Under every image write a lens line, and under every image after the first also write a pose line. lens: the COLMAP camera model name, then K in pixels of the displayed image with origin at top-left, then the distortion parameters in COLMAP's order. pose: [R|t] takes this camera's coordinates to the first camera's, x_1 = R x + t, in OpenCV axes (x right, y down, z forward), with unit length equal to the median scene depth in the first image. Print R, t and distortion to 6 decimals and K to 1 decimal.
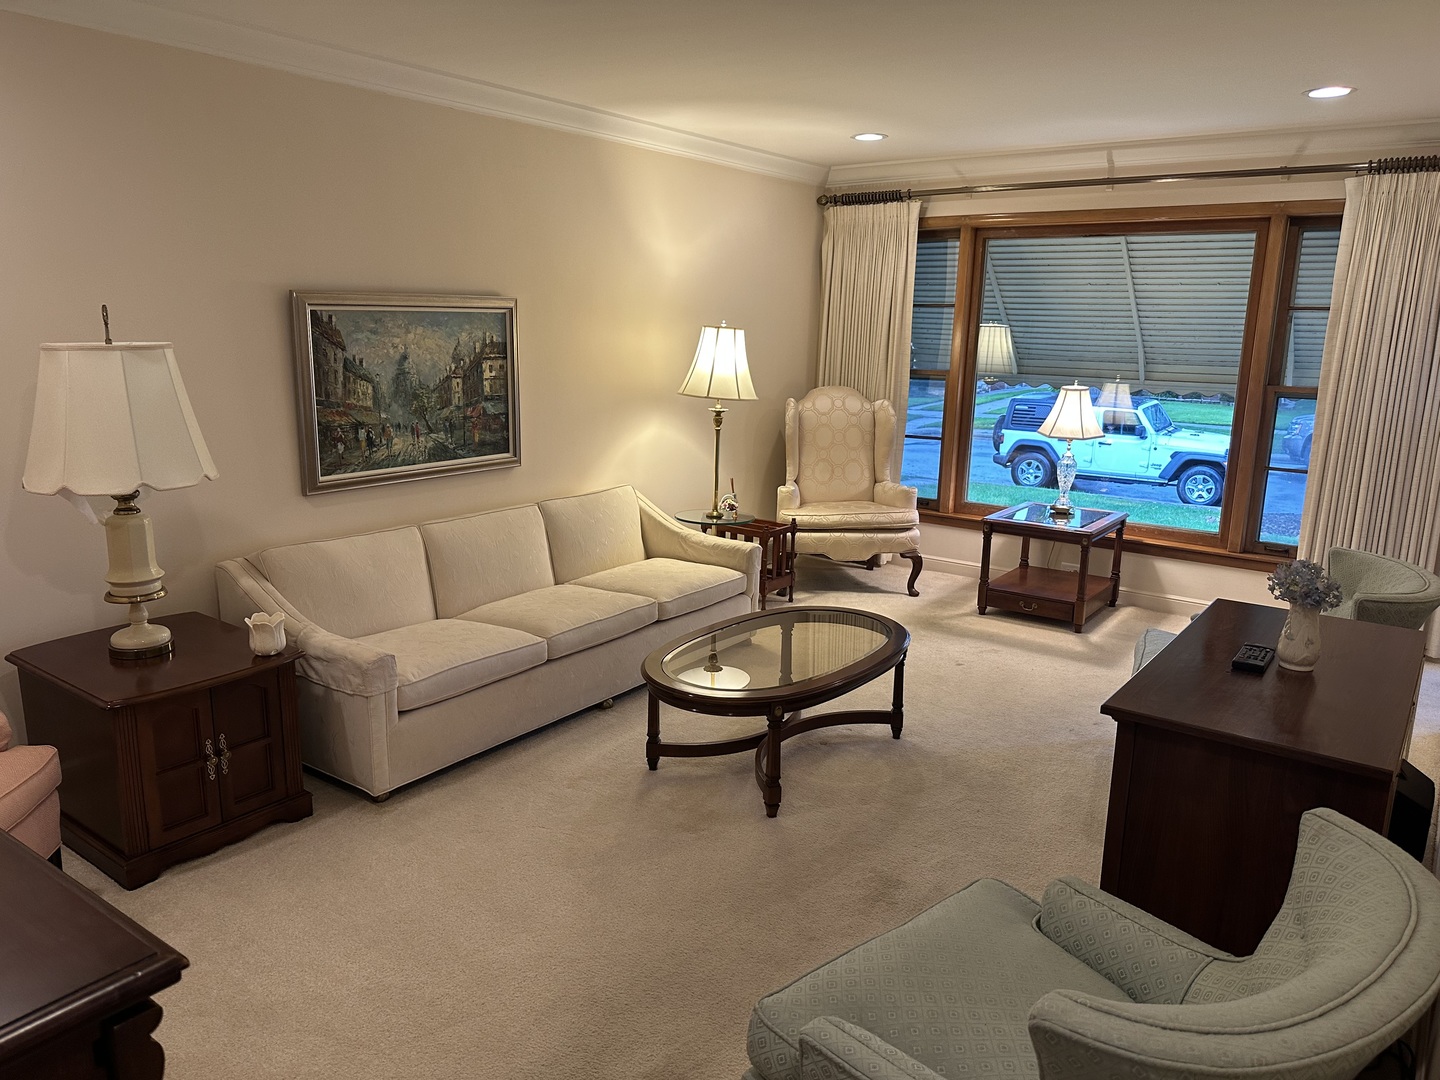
lens RADIAL K [[998.0, 0, 720.0], [0, 998.0, 540.0], [0, 0, 1]] dist [0.005896, 0.001585]
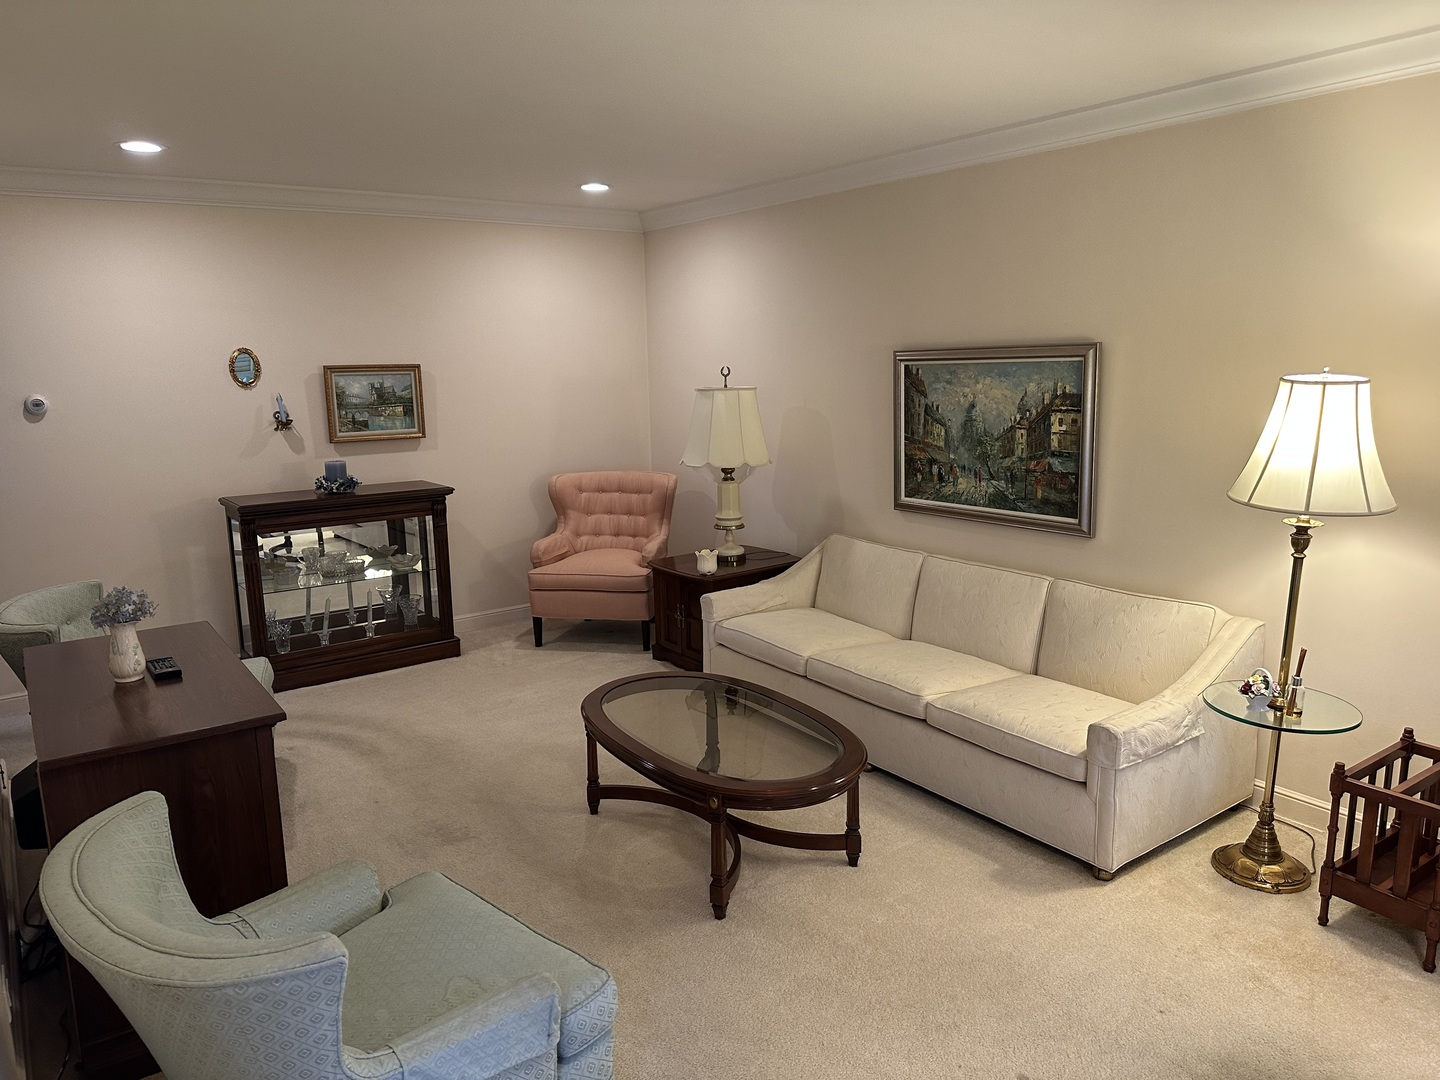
lens RADIAL K [[998.0, 0, 720.0], [0, 998.0, 540.0], [0, 0, 1]] dist [0.005896, 0.001585]
pose [[-0.329222, 0.153220, -0.931738, 0.754224], [-0.185967, 0.956900, 0.223068, -0.220347], [0.925759, 0.246712, -0.286539, 1.029593]]
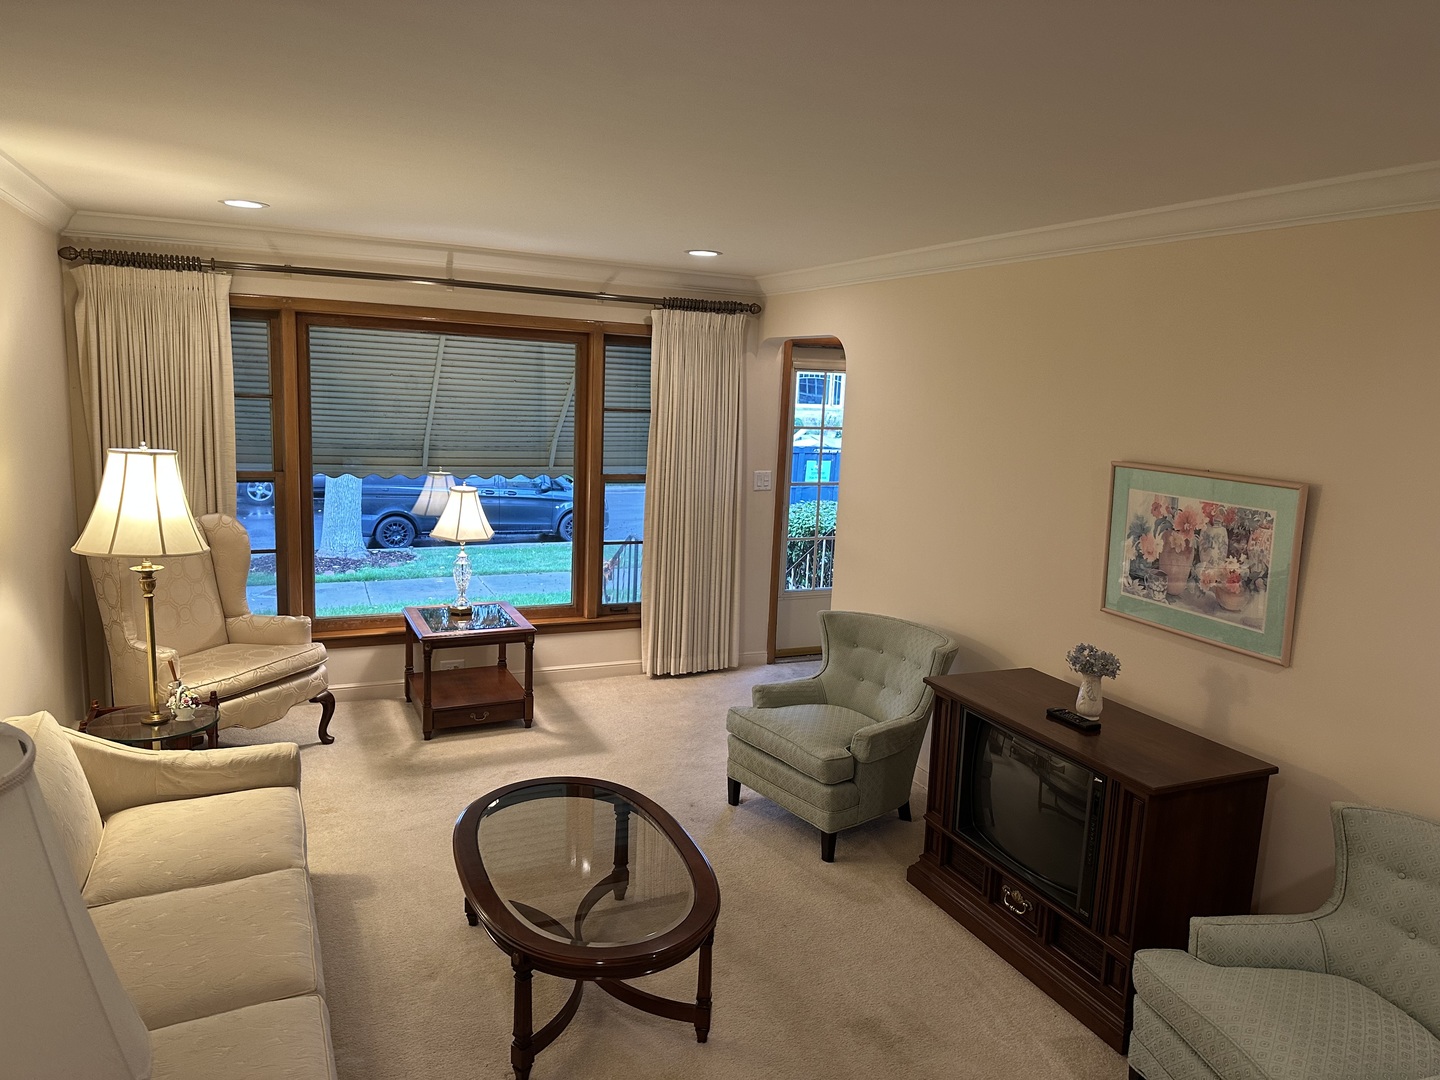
lens RADIAL K [[982.1, 0, 720.0], [0, 982.1, 540.0], [0, 0, 1]] dist [-0.001236, -0.000777]
pose [[0.483810, -0.133639, 0.864909, -0.472146], [0.157422, 0.985442, 0.064205, -0.157748], [-0.860898, 0.105093, 0.497805, 0.384793]]
